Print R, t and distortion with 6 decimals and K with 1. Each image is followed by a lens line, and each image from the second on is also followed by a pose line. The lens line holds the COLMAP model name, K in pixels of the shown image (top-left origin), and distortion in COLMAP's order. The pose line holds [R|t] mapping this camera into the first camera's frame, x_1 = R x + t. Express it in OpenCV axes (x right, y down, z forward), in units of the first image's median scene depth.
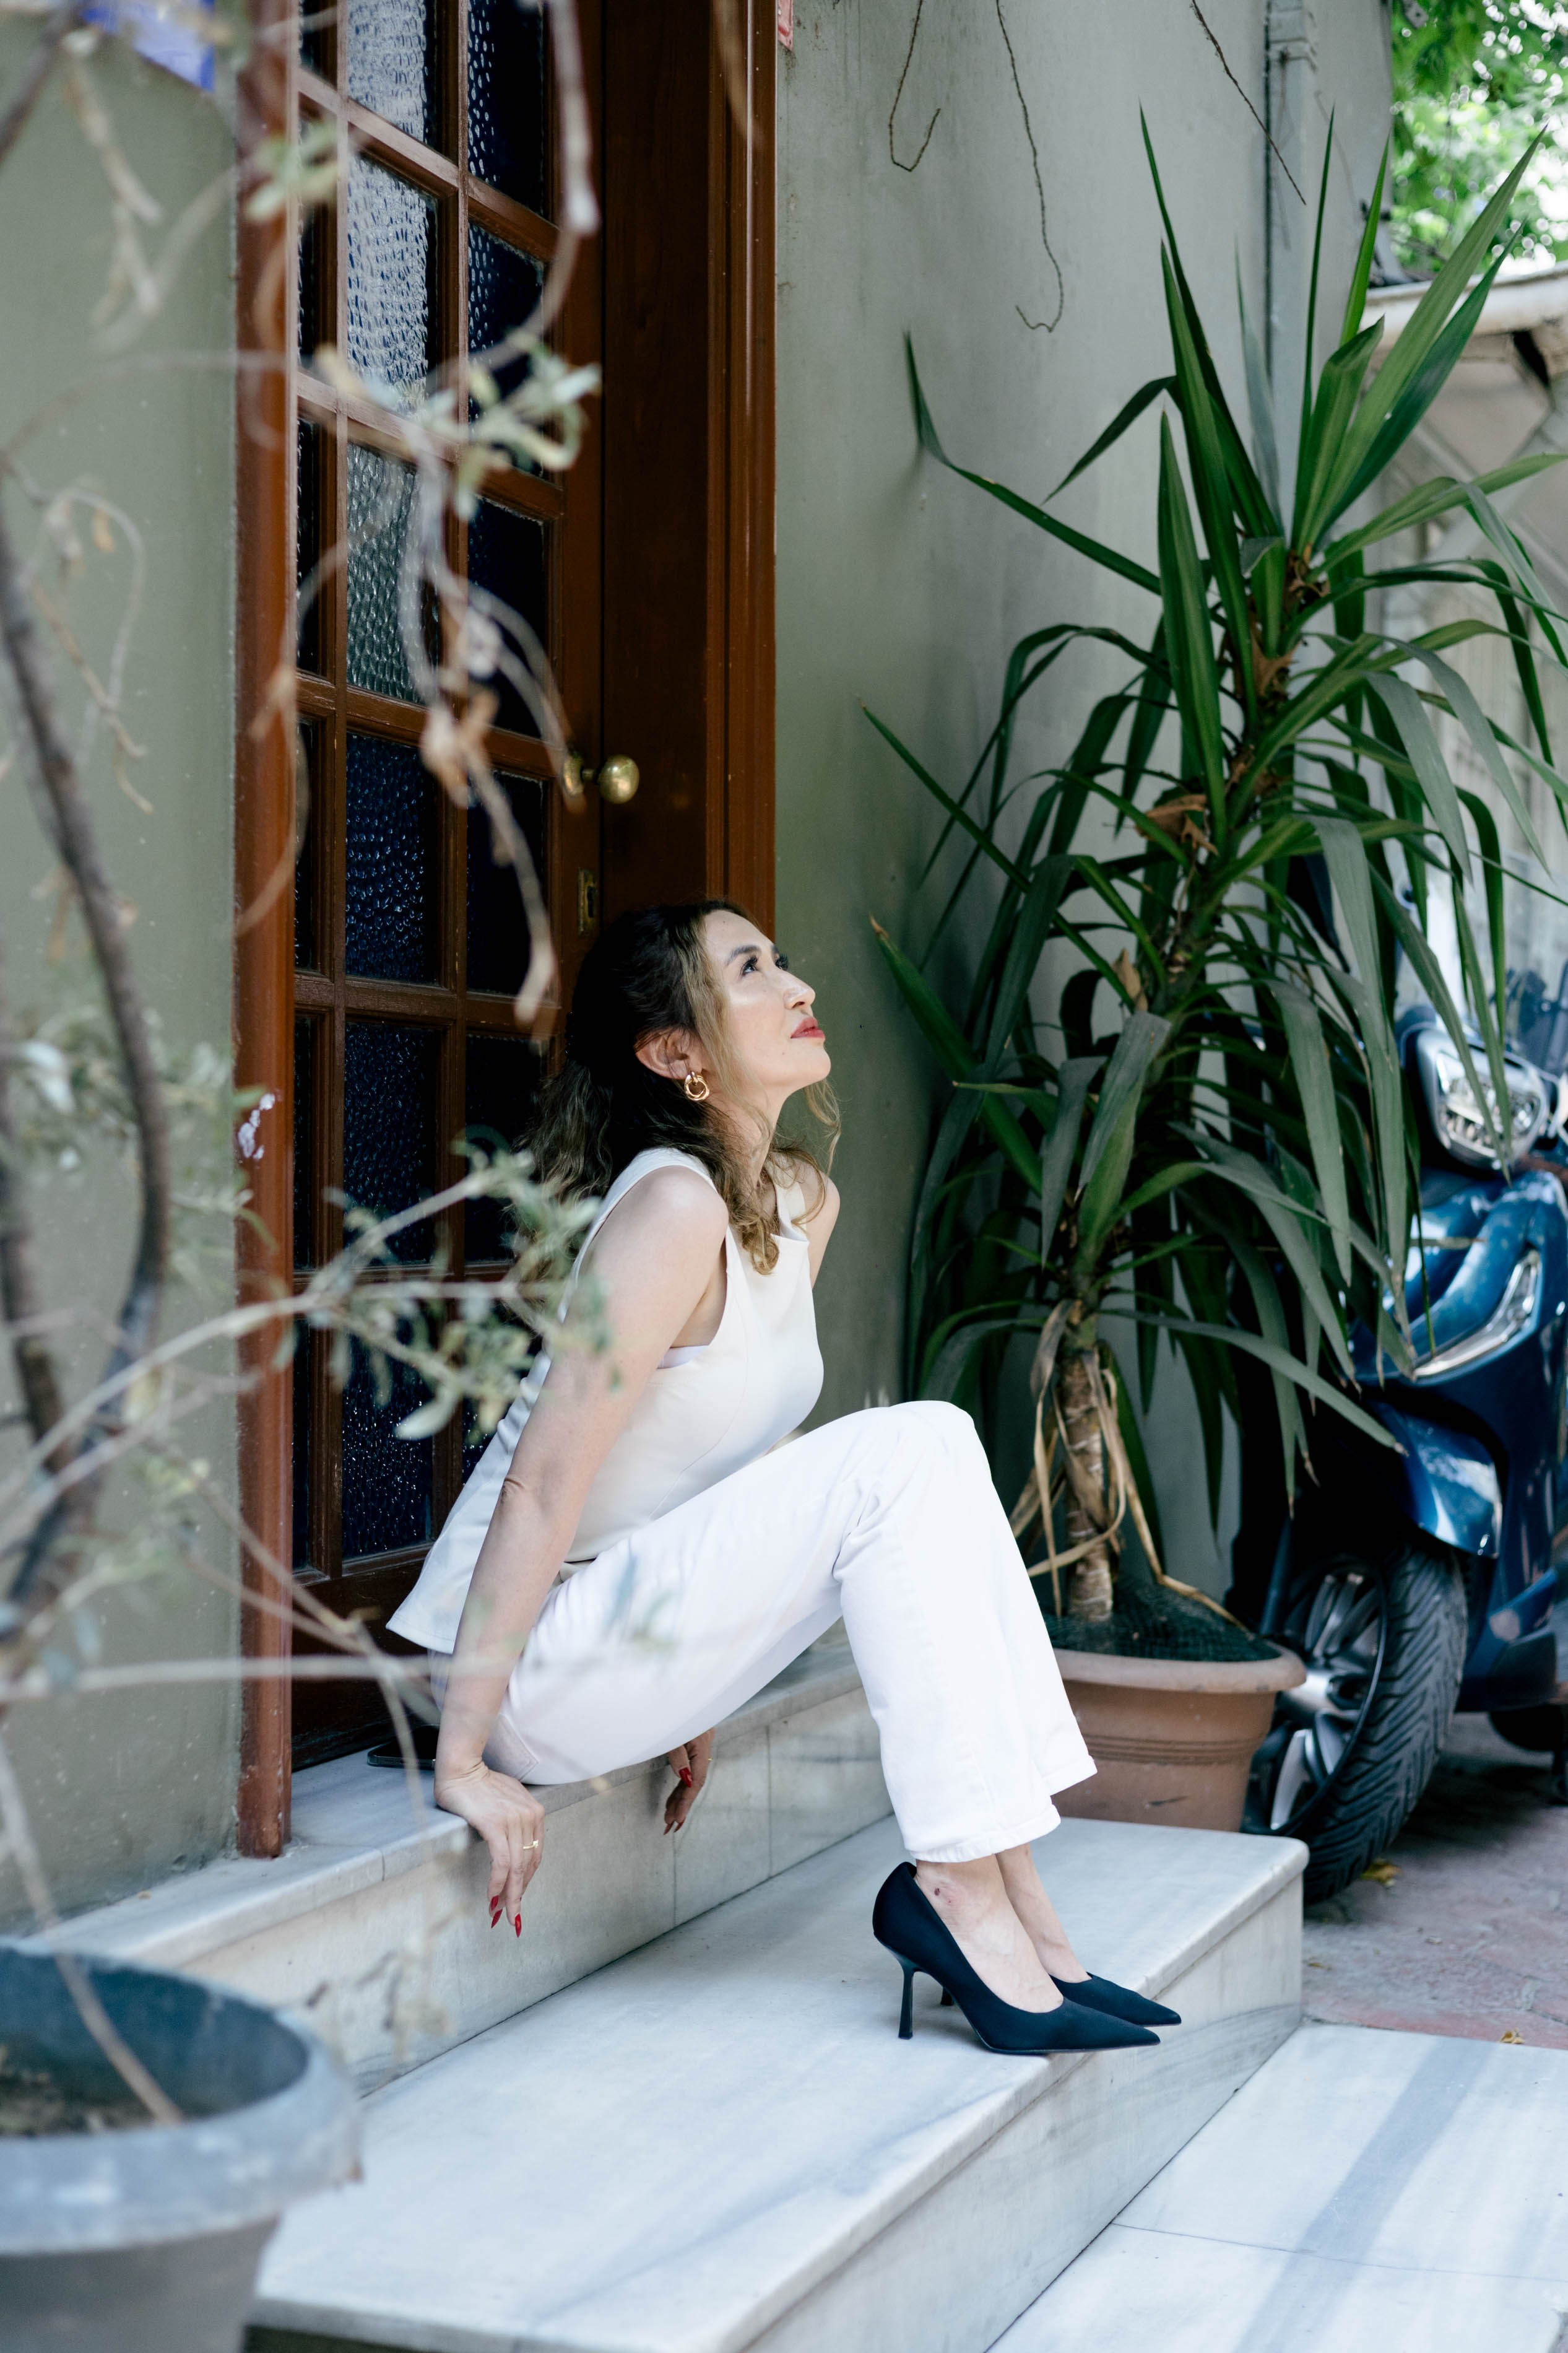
lens RADIAL K [[3595.9, 0, 784.0], [0, 3595.9, 1176.5], [0, 0, 1]] dist [-0.006614, -0.006935]
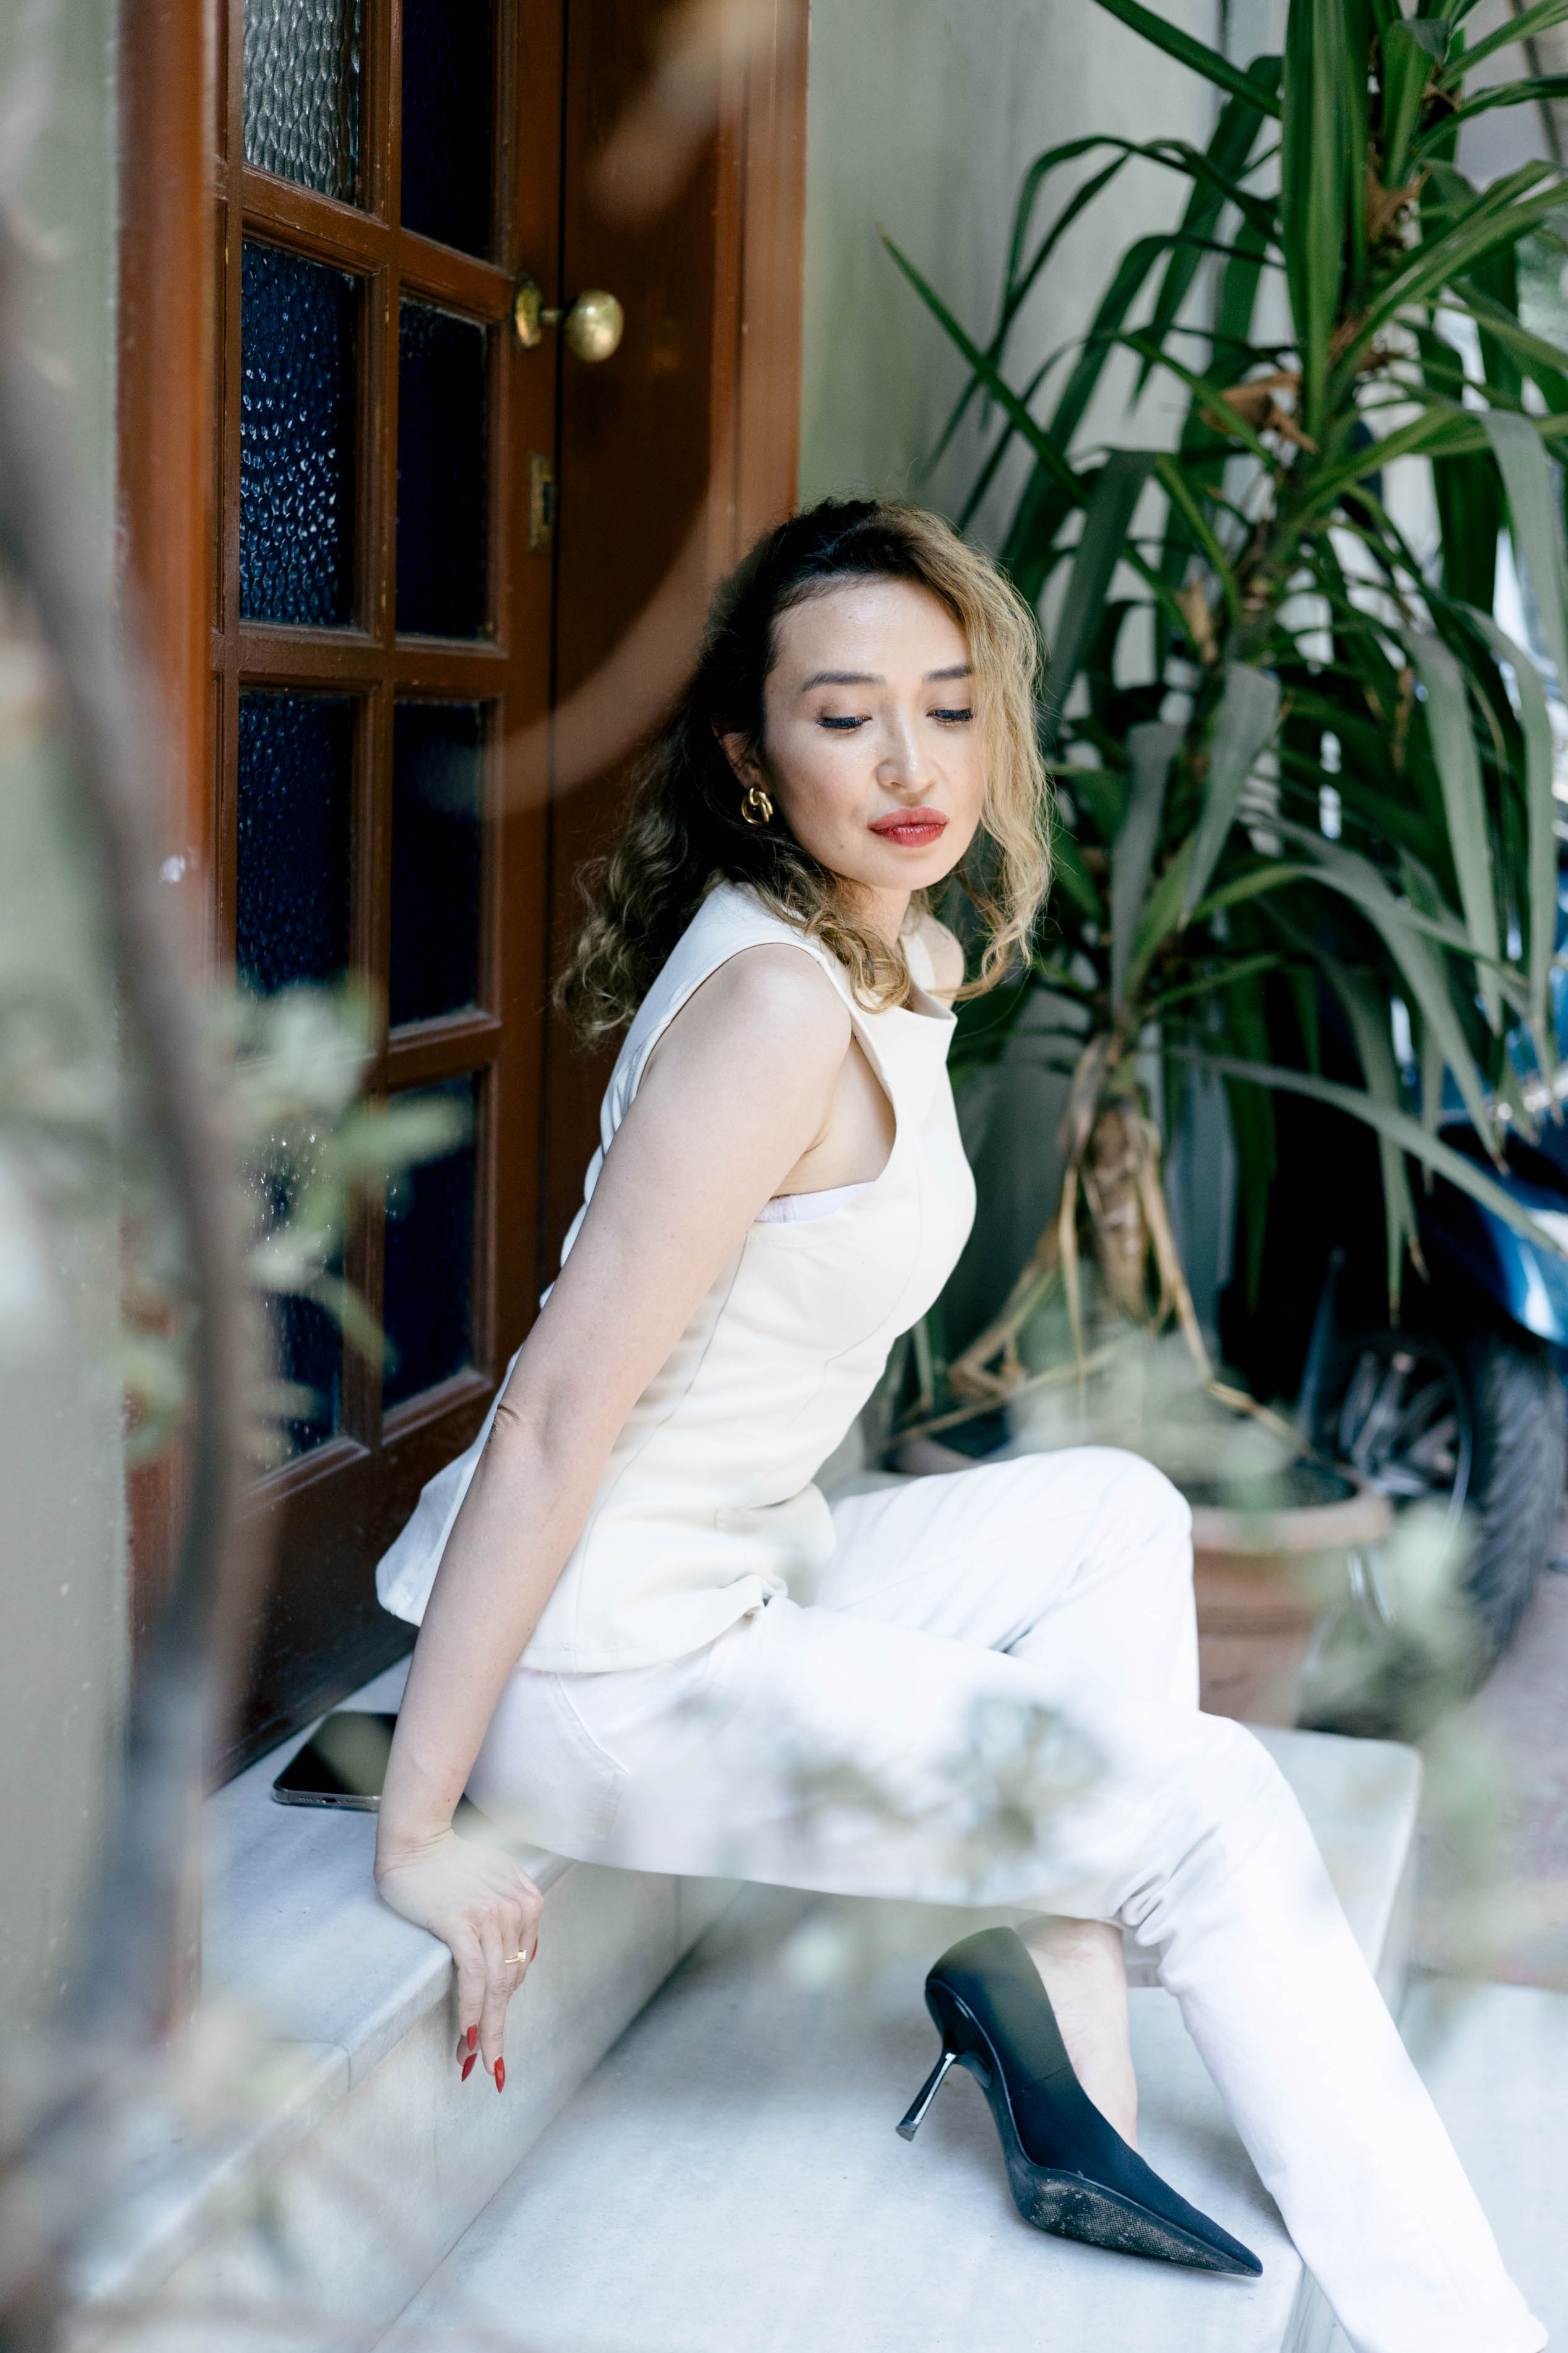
lens RADIAL K [[3435.1, 0, 784.0], [0, 3435.1, 1176.5], [0, 0, 1]] dist [-0.007939, 0.129095]
pose [[0.994649, 0.011645, 0.102657, -0.067557], [-0.025153, 0.991026, 0.131282, -0.031397], [-0.100207, -0.133162, 0.986016, 0.282213]]
